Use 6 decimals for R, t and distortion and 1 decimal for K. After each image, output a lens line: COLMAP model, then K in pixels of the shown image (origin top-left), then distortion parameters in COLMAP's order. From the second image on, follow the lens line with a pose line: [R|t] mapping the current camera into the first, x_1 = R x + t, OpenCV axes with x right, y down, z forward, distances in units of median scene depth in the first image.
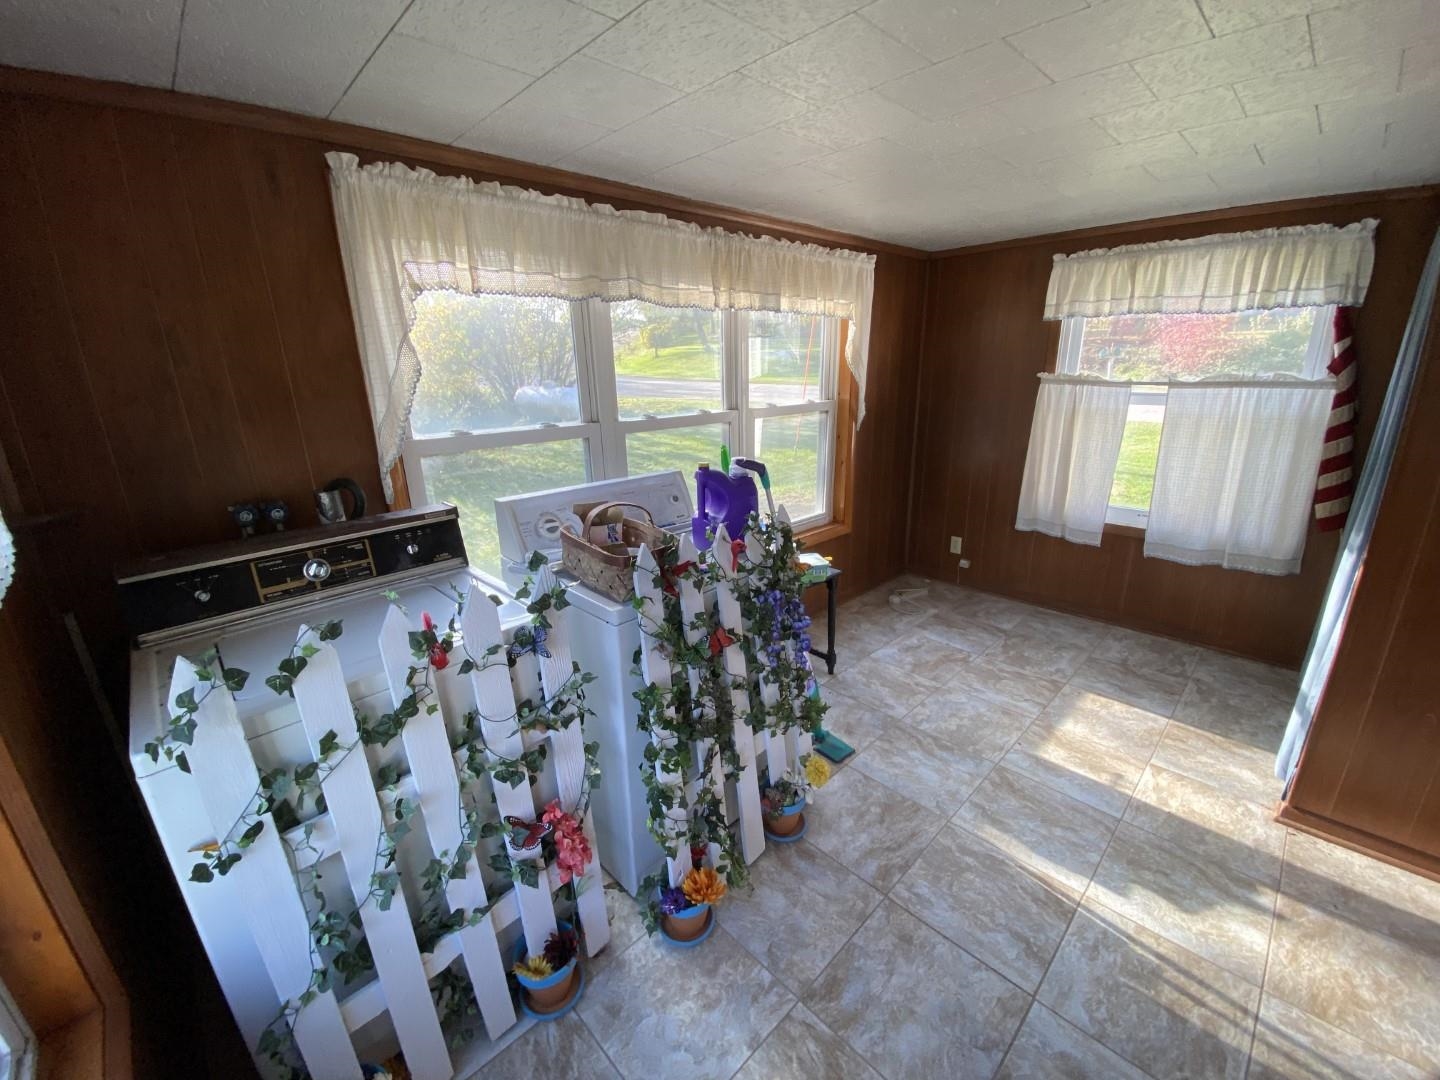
lens RADIAL K [[577.2, 0, 715.1], [0, 577.2, 542.8], [0, 0, 1]] dist [0.017421, -0.018747]
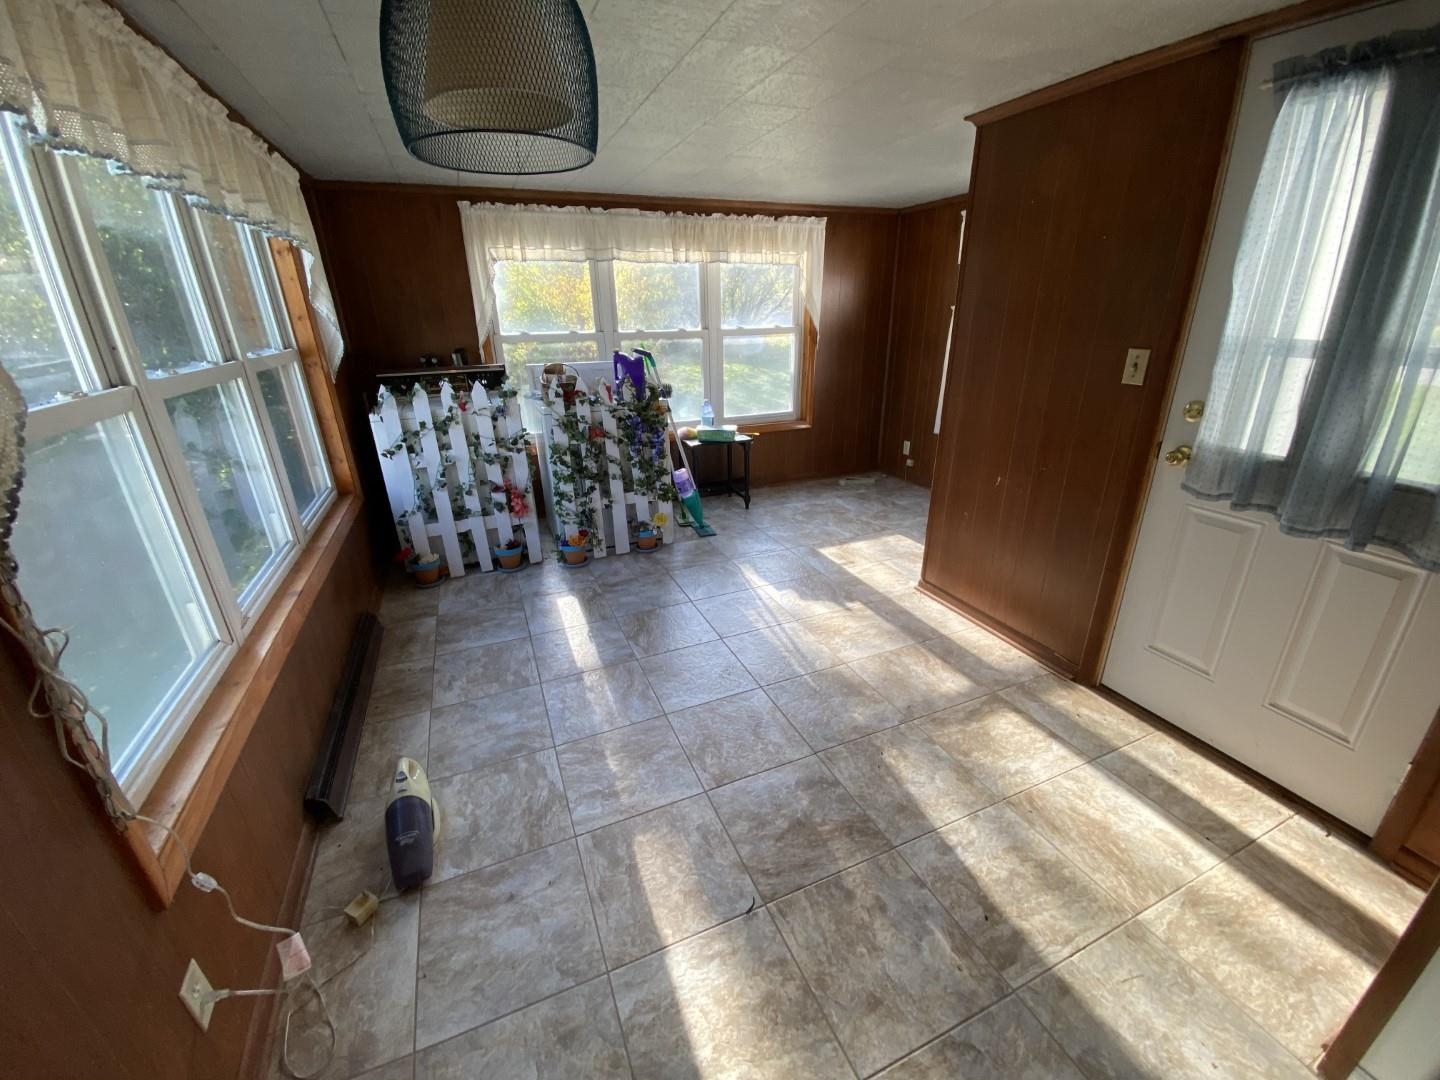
lens RADIAL K [[576.2, 0, 715.8], [0, 576.2, 540.4], [0, 0, 1]] dist [0.054452, -0.034811]
pose [[0.931647, 0.138503, -0.335932, 1.154482], [-0.109871, 0.988606, 0.102889, 0.286740], [0.346355, -0.058947, 0.936250, -0.838966]]
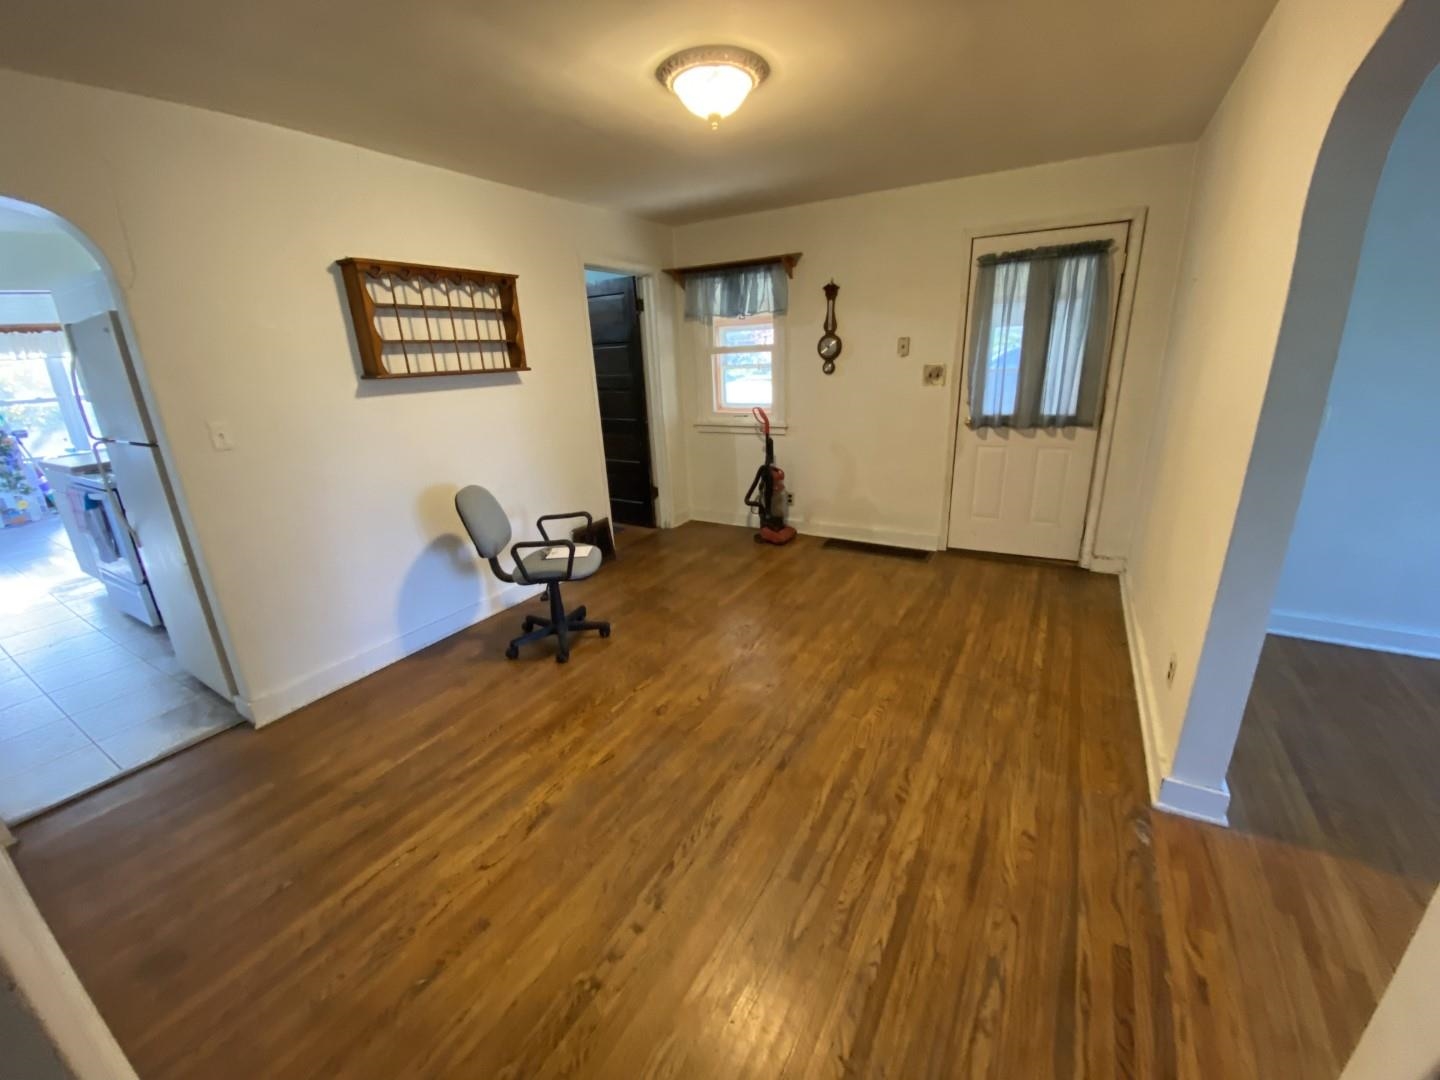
lens RADIAL K [[576.2, 0, 715.8], [0, 576.2, 540.4], [0, 0, 1]] dist [0.054452, -0.034811]
pose [[0.967604, -0.087452, 0.236842, 3.662653], [0.087586, 0.996107, 0.009977, 1.046603], [-0.236792, 0.011090, 0.971497, -3.592379]]
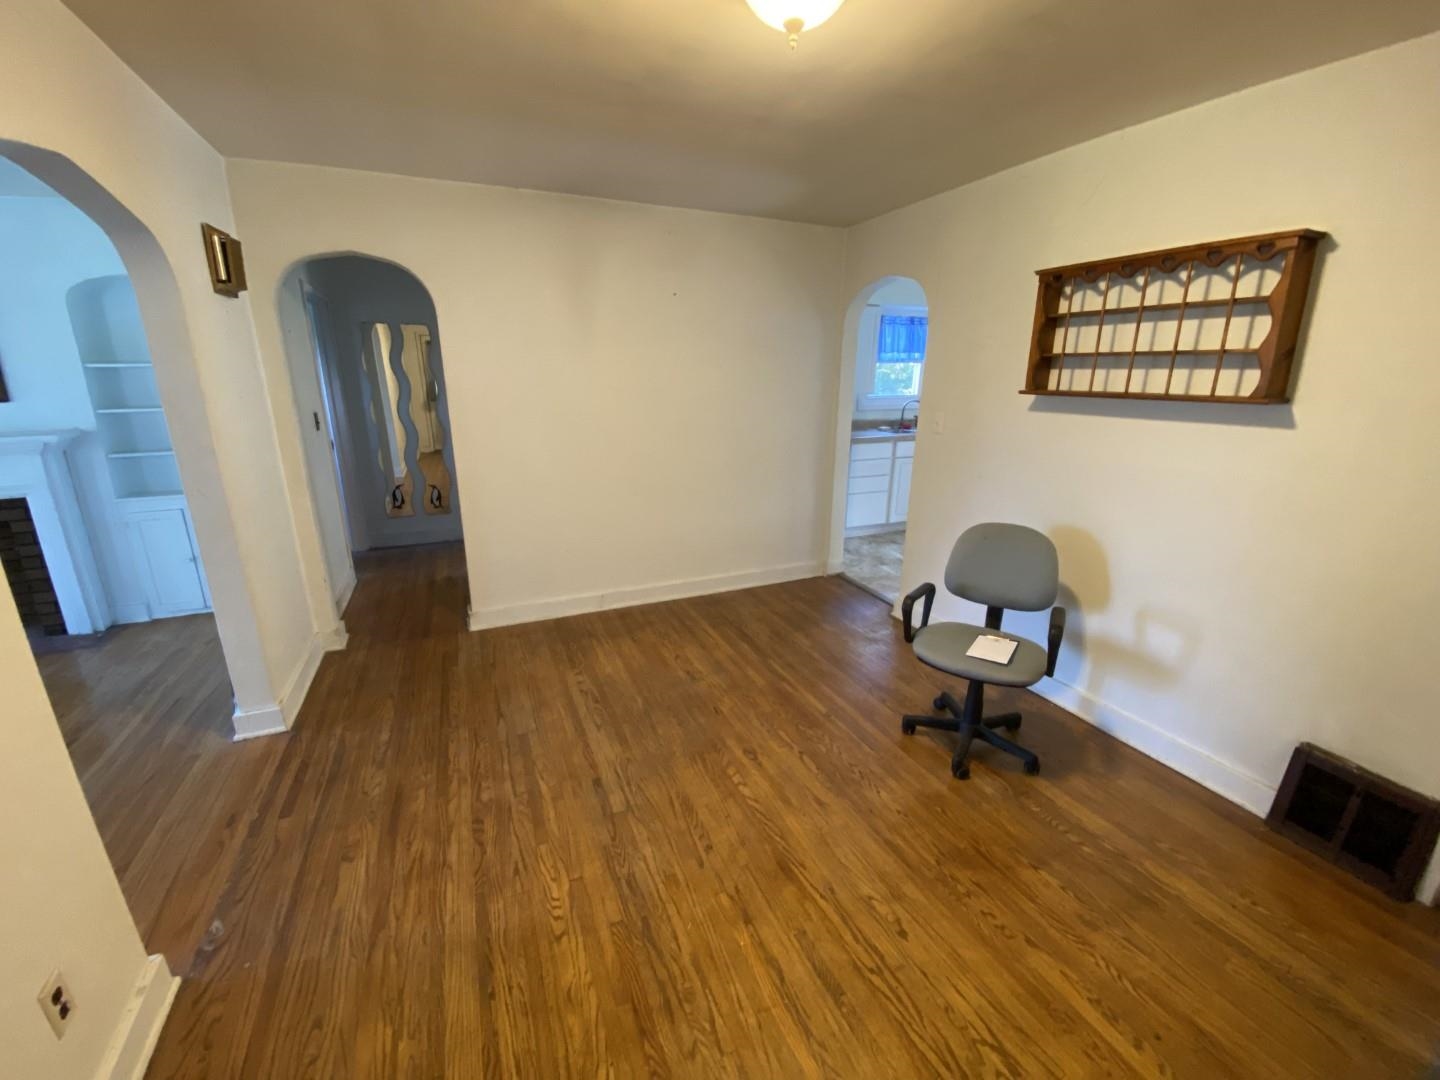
lens RADIAL K [[582.3, 0, 717.9], [0, 582.3, 543.9], [0, 0, 1]] dist [0.037649, -0.026115]
pose [[-0.361394, 0.294269, -0.884760, 5.086636], [-0.278670, 0.871435, 0.403664, 0.442361], [0.889796, 0.392438, -0.232928, -1.906642]]
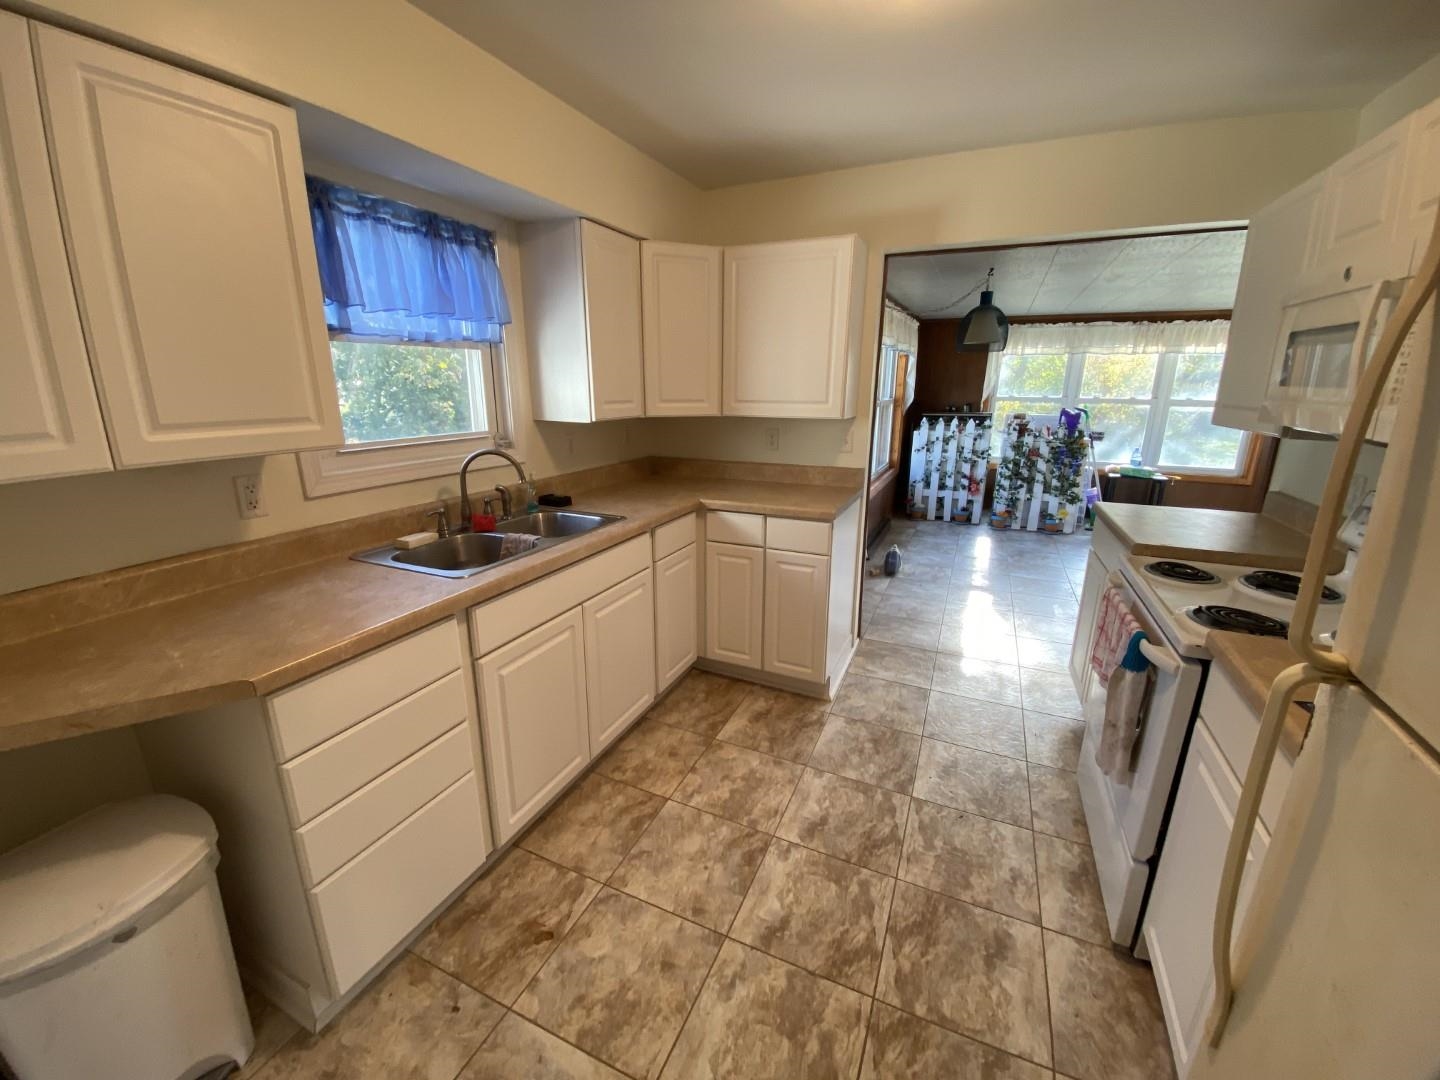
lens RADIAL K [[581.3, 0, 717.7], [0, 581.3, 535.9], [0, 0, 1]] dist [0.037342, -0.030820]
pose [[0.367909, 0.261844, -0.892234, 2.572797], [-0.289650, 0.944065, 0.157619, 0.624710], [0.883598, 0.200446, 0.423173, -2.080621]]
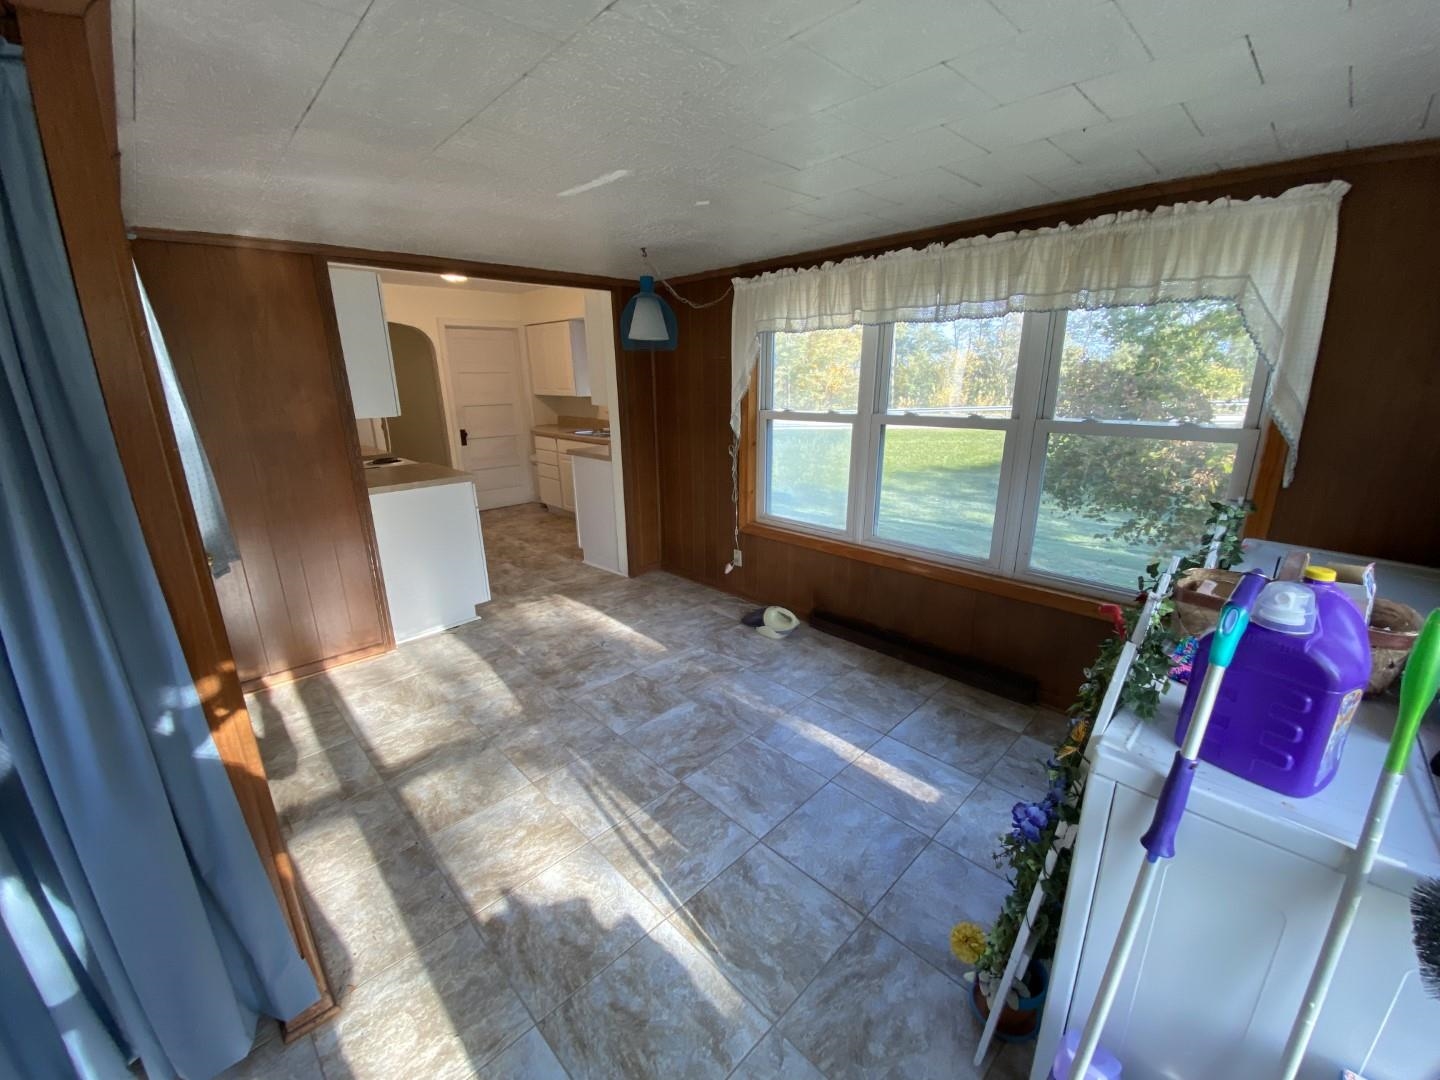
lens RADIAL K [[576.2, 0, 715.8], [0, 576.2, 540.4], [0, 0, 1]] dist [0.054452, -0.034811]
pose [[-0.999261, 0.036373, 0.012407, 0.533598], [0.037129, 0.830438, 0.555872, -0.506020], [0.009916, 0.555922, -0.831176, 1.525930]]
